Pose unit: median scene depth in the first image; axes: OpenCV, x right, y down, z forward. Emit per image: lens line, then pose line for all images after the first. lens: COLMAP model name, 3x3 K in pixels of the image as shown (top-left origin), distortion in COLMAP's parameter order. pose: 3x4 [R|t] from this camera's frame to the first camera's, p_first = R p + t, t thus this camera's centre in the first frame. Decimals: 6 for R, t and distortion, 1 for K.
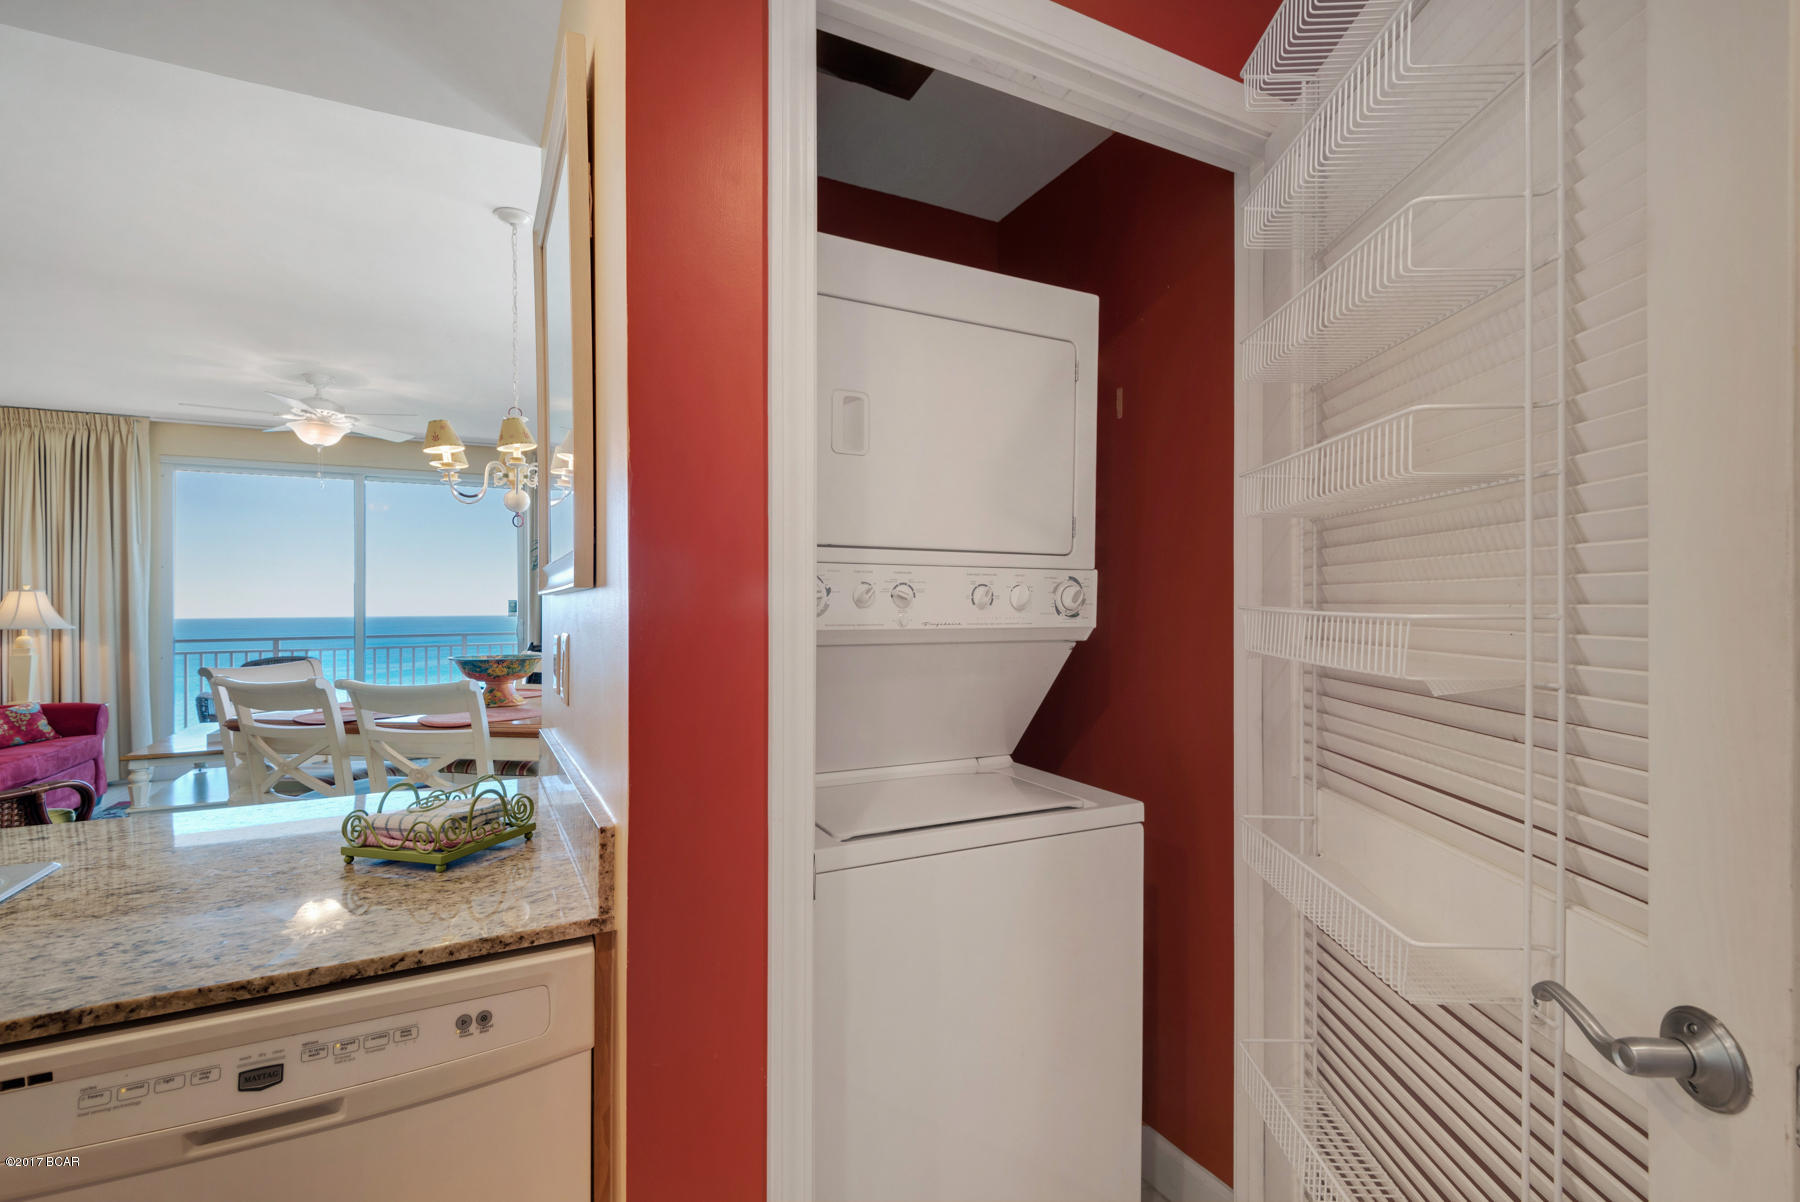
lens RADIAL K [[819.6, 0, 907.6], [0, 819.6, 599.0], [0, 0, 1]] dist [0.000650, -0.000176]
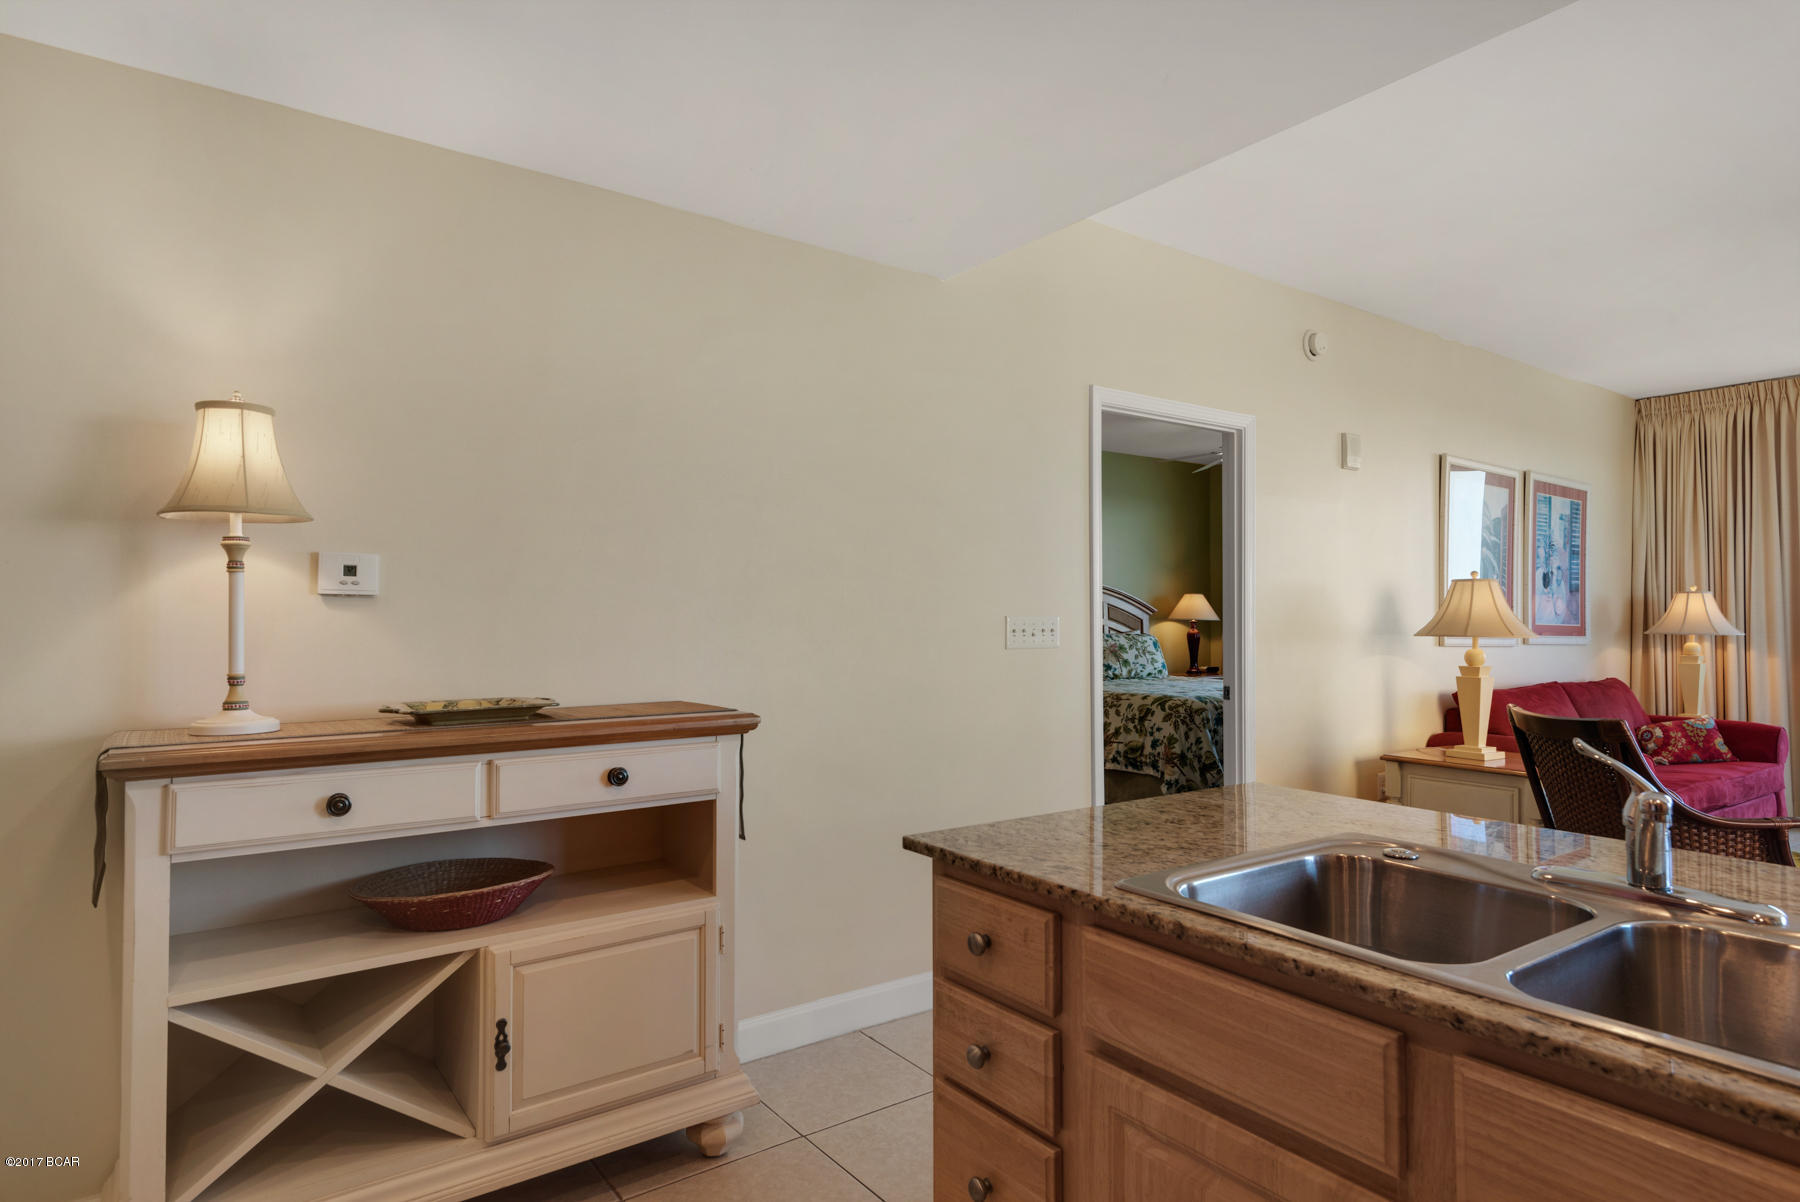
lens RADIAL K [[999.7, 0, 900.0], [0, 999.7, 601.0], [0, 0, 1]] dist [0.047749, -0.027491]
pose [[0.139549, -0.008882, -0.990175, -0.084440], [0.006012, 0.999949, -0.008123, 0.003230], [0.990197, -0.004819, 0.139595, -0.026433]]
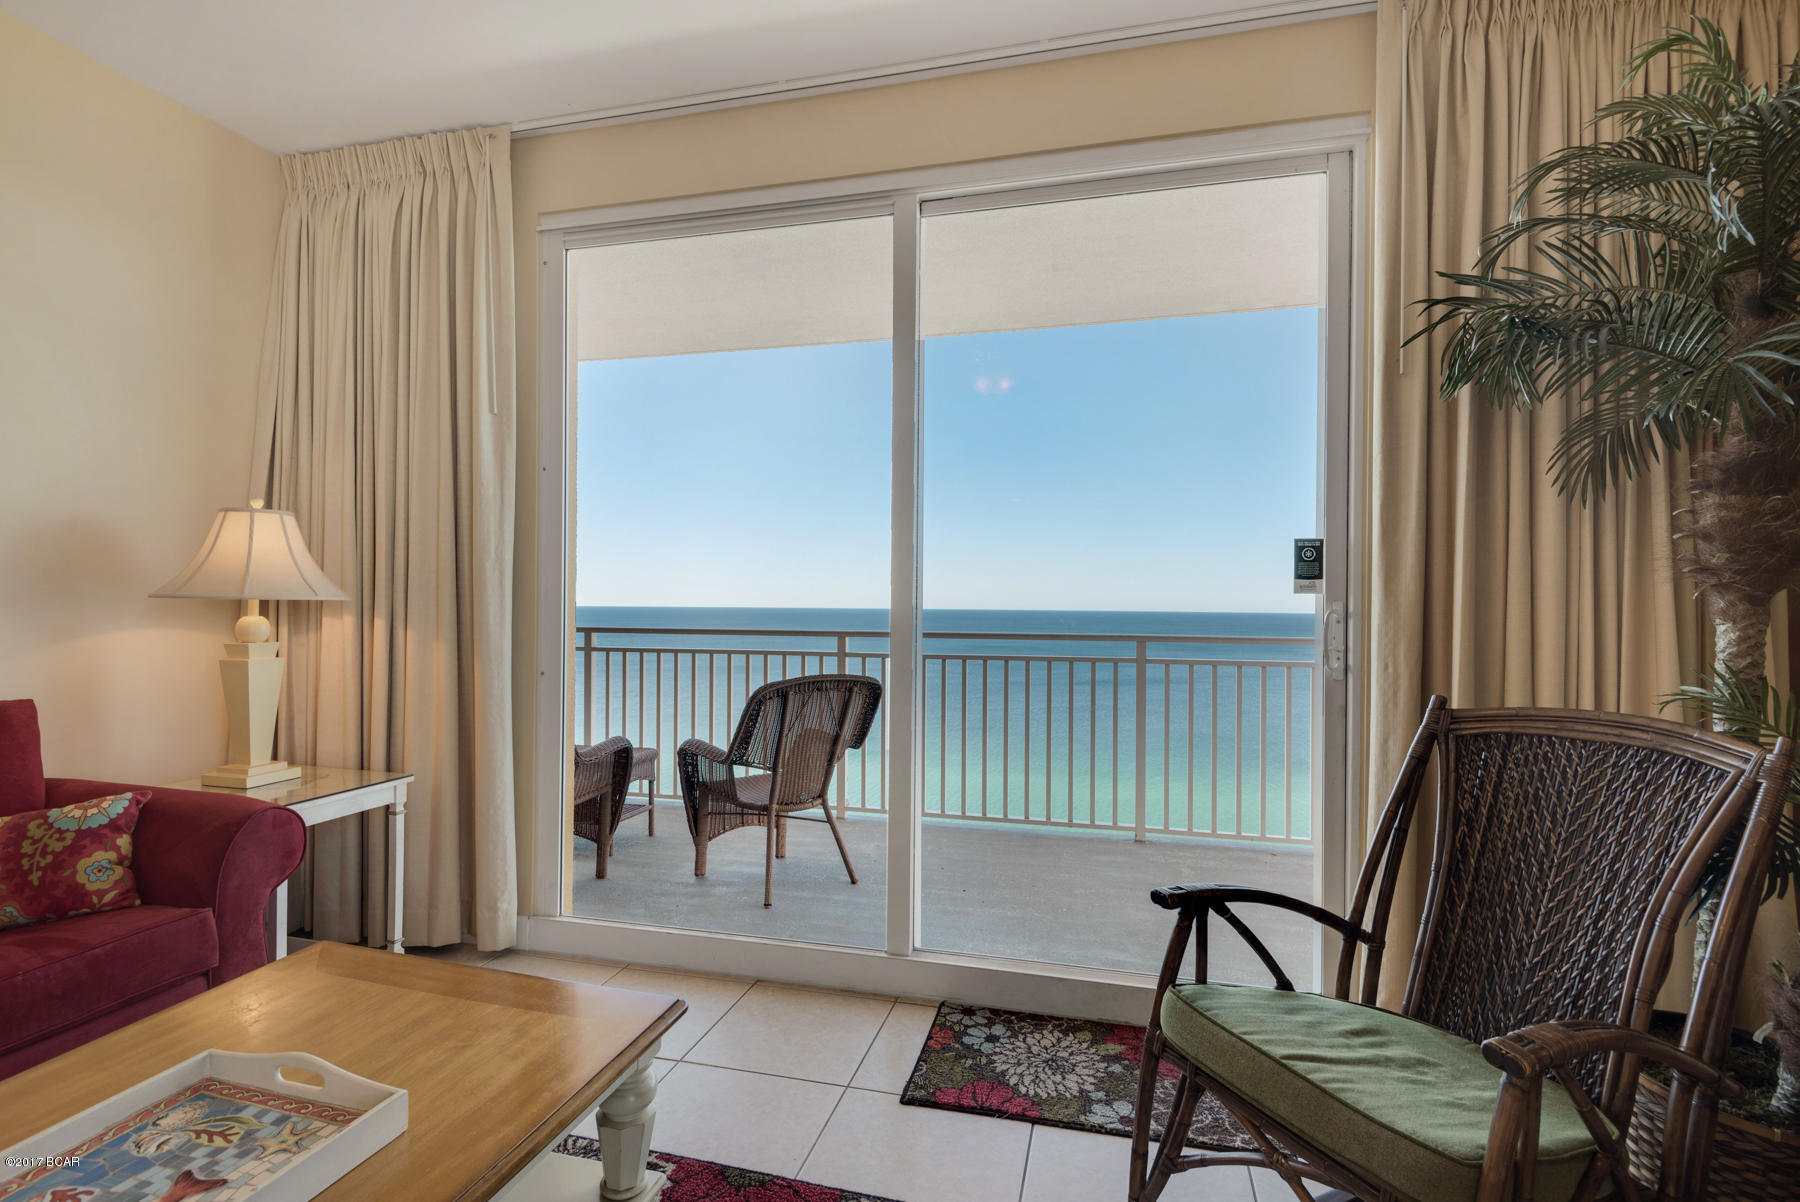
lens RADIAL K [[843.9, 0, 900.0], [0, 843.9, 601.0], [0, 0, 1]] dist [0.017673, -0.015029]
pose [[0.737461, 0.011395, -0.675293, -0.528999], [-0.006689, 0.999932, 0.009568, 0.031479], [0.675356, -0.002538, 0.737487, 0.924053]]
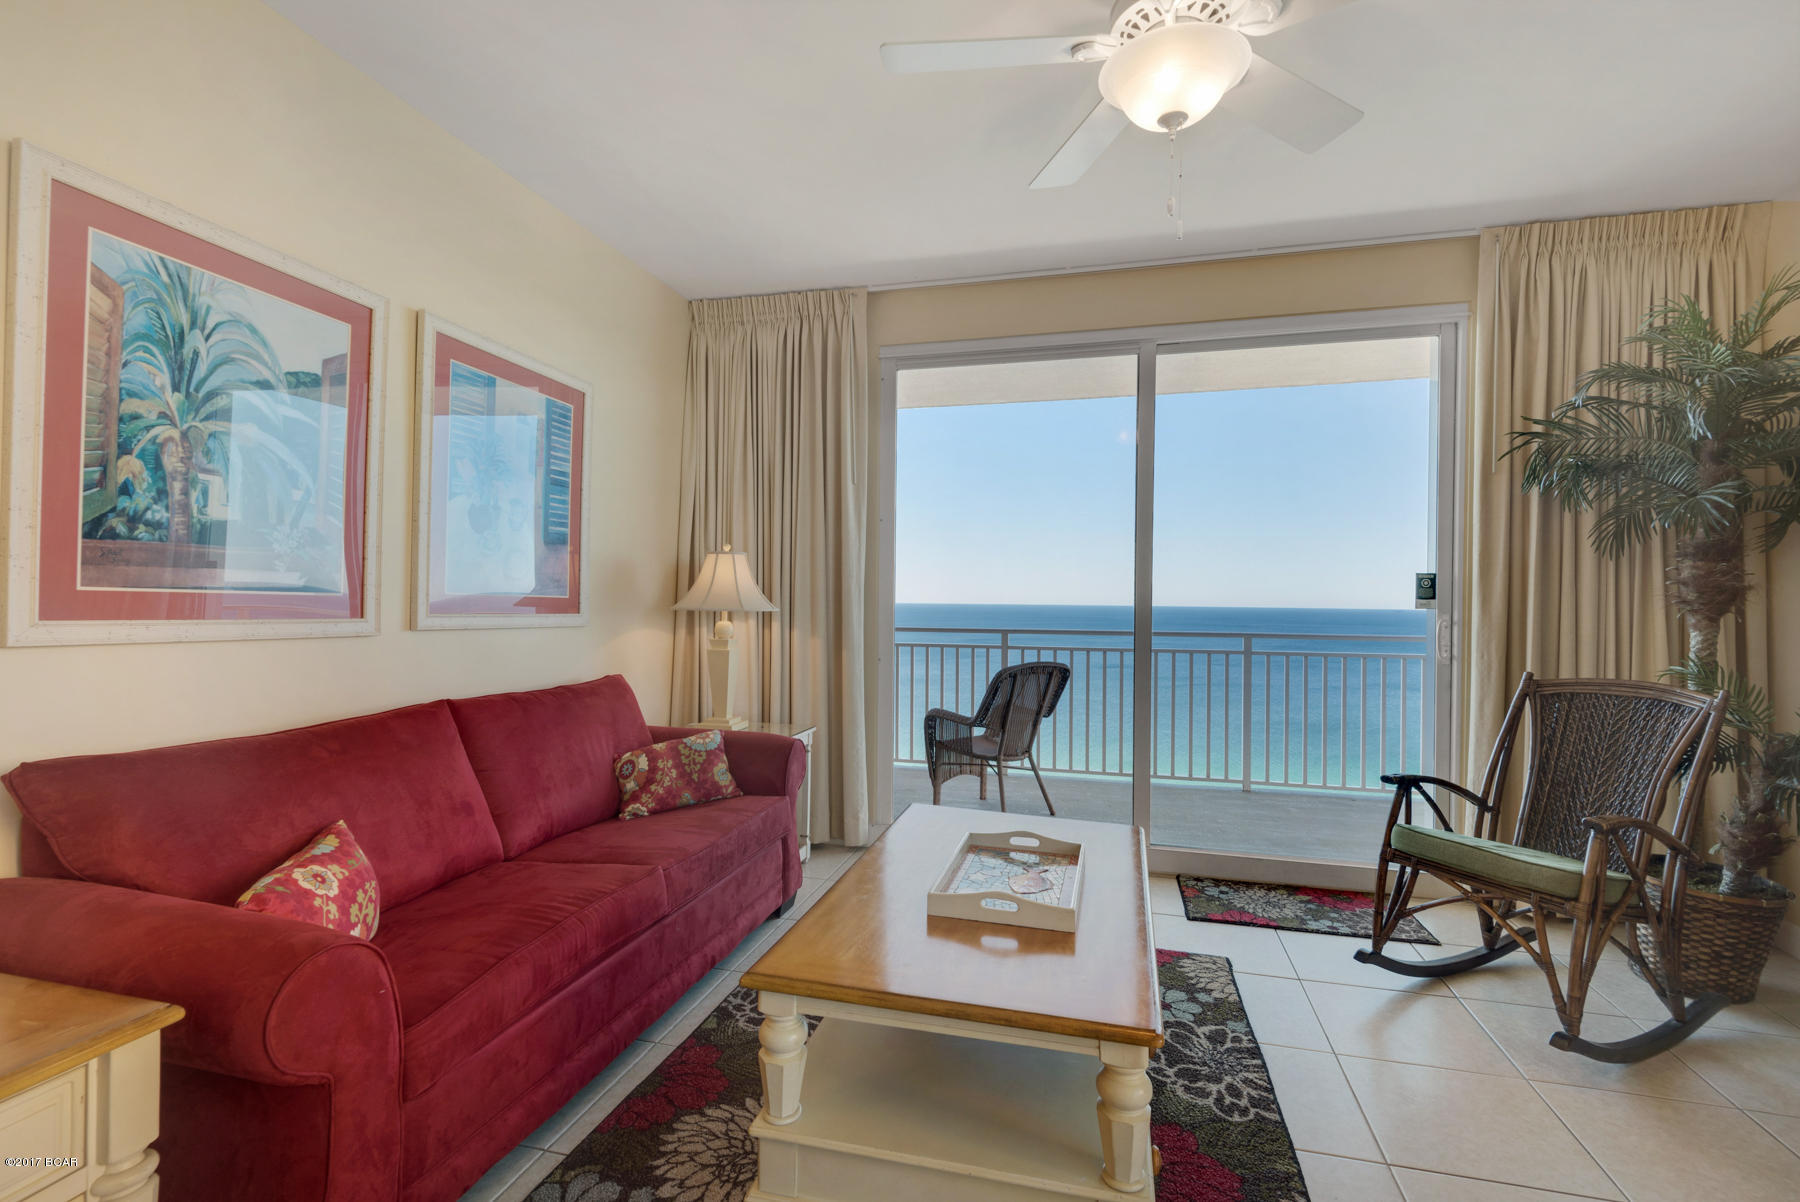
lens RADIAL K [[810.7, 0, 906.1], [0, 810.7, 600.0], [0, 0, 1]] dist [0.034090, -0.021180]
pose [[0.736764, 0.016315, -0.675953, -0.532637], [-0.008996, 0.999857, 0.014328, 0.017816], [0.676090, -0.004475, 0.736806, 0.627466]]
